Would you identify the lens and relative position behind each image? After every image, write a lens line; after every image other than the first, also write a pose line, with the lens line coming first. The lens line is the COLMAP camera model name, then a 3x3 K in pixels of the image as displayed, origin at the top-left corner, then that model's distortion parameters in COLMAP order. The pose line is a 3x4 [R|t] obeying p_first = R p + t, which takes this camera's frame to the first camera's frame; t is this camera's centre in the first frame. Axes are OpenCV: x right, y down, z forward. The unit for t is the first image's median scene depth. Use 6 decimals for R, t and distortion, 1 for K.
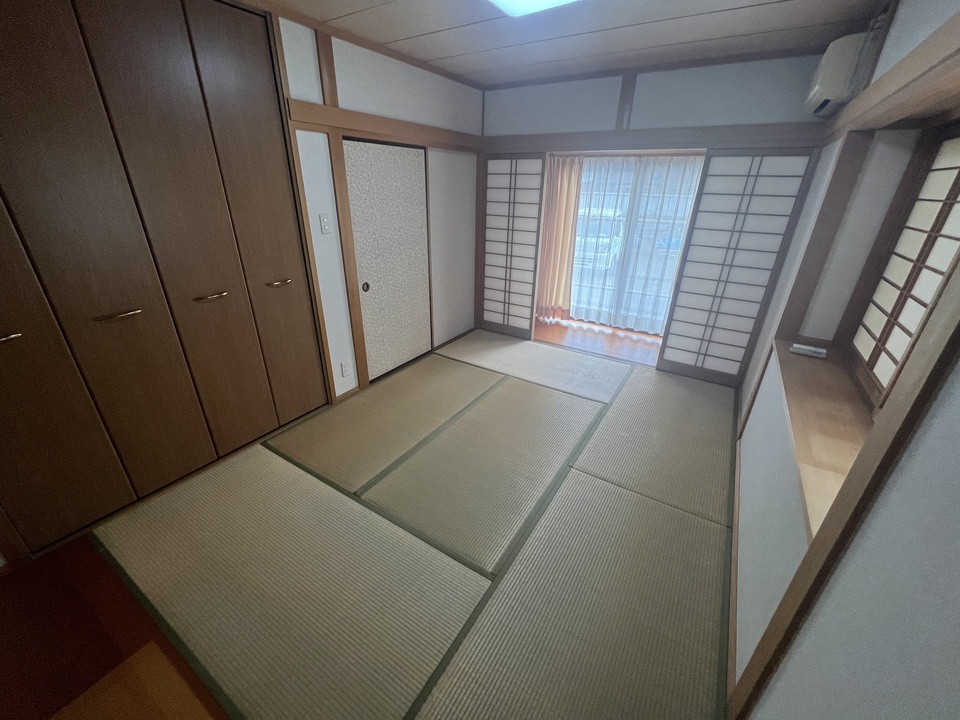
lens RADIAL K [[385.1, 0, 479.1], [0, 385.1, 366.5], [0, 0, 1]] dist [-0.001239, -0.008507]
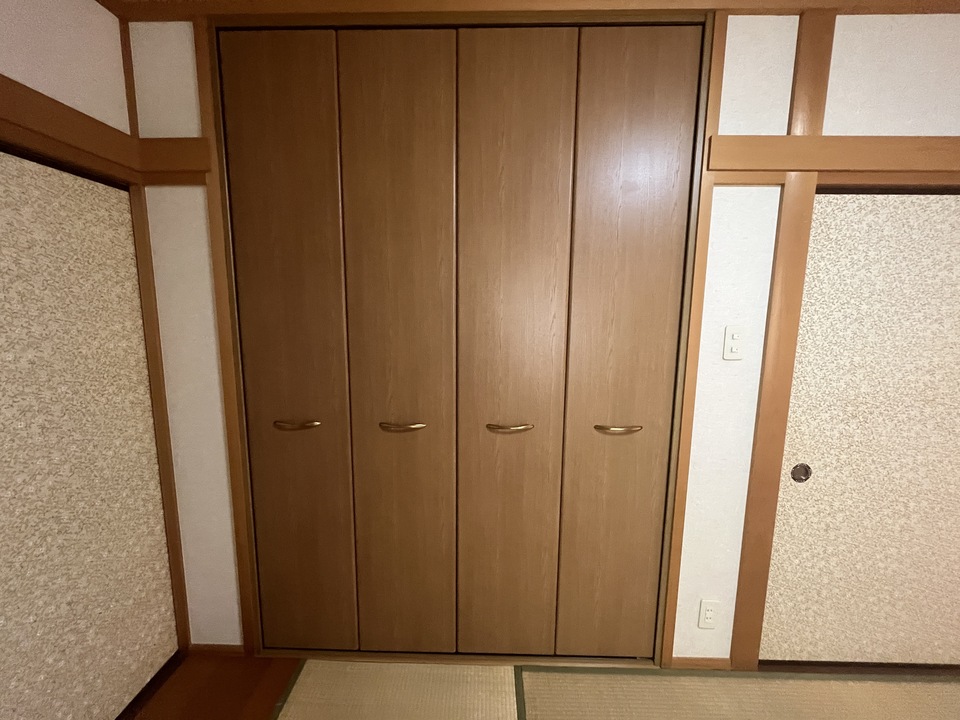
lens RADIAL K [[387.7, 0, 480.0], [0, 387.7, 360.0], [0, 0, 1]] dist [-0.001873, 0.000003]
pose [[0.512901, 0.104579, -0.852054, -0.120866], [-0.361215, 0.926699, -0.103696, -0.167480], [0.778753, 0.360960, 0.513081, 0.457766]]
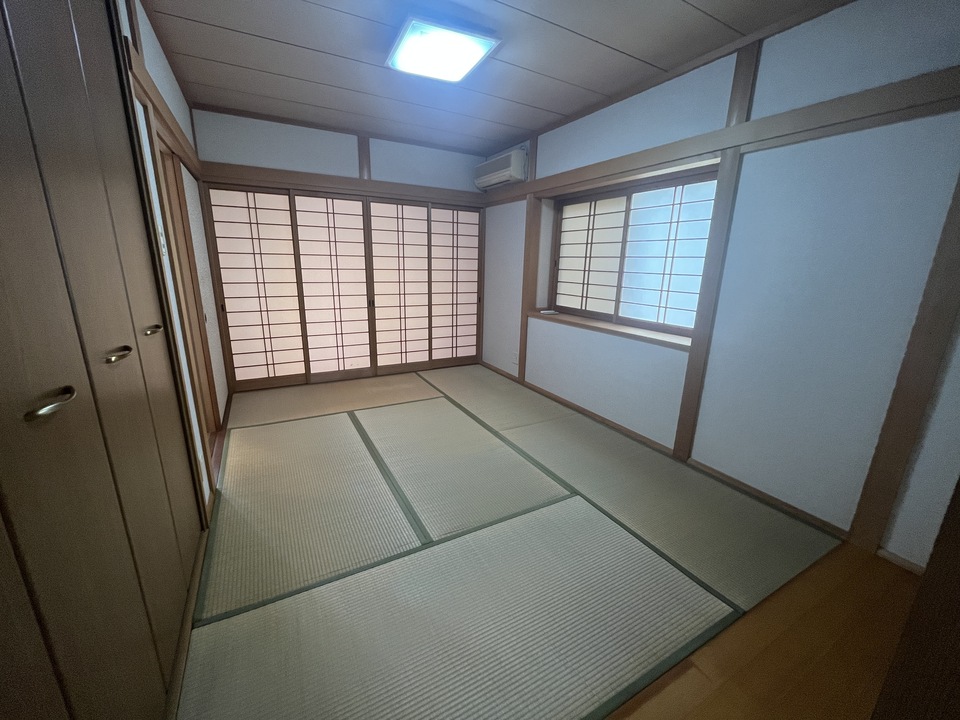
lens RADIAL K [[387.7, 0, 480.0], [0, 387.7, 360.0], [0, 0, 1]] dist [-0.001873, 0.000003]
pose [[0.480853, -0.227797, 0.846693, -0.740276], [0.360973, 0.931461, 0.045599, -0.028120], [-0.799048, 0.283707, 0.530124, 0.292083]]
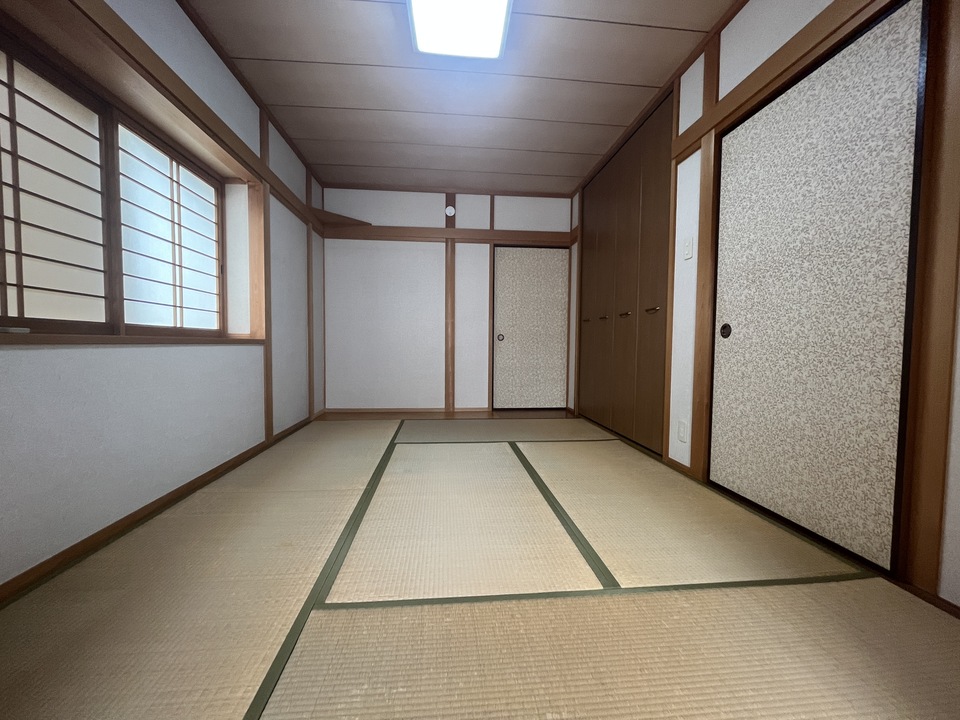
lens RADIAL K [[387.7, 0, 480.0], [0, 387.7, 360.0], [0, 0, 1]] dist [-0.001873, 0.000003]
pose [[-0.793020, -0.000380, -0.609195, 0.513578], [-0.278784, 0.889371, 0.362353, -0.335027], [0.541663, 0.457187, -0.705395, 1.485420]]
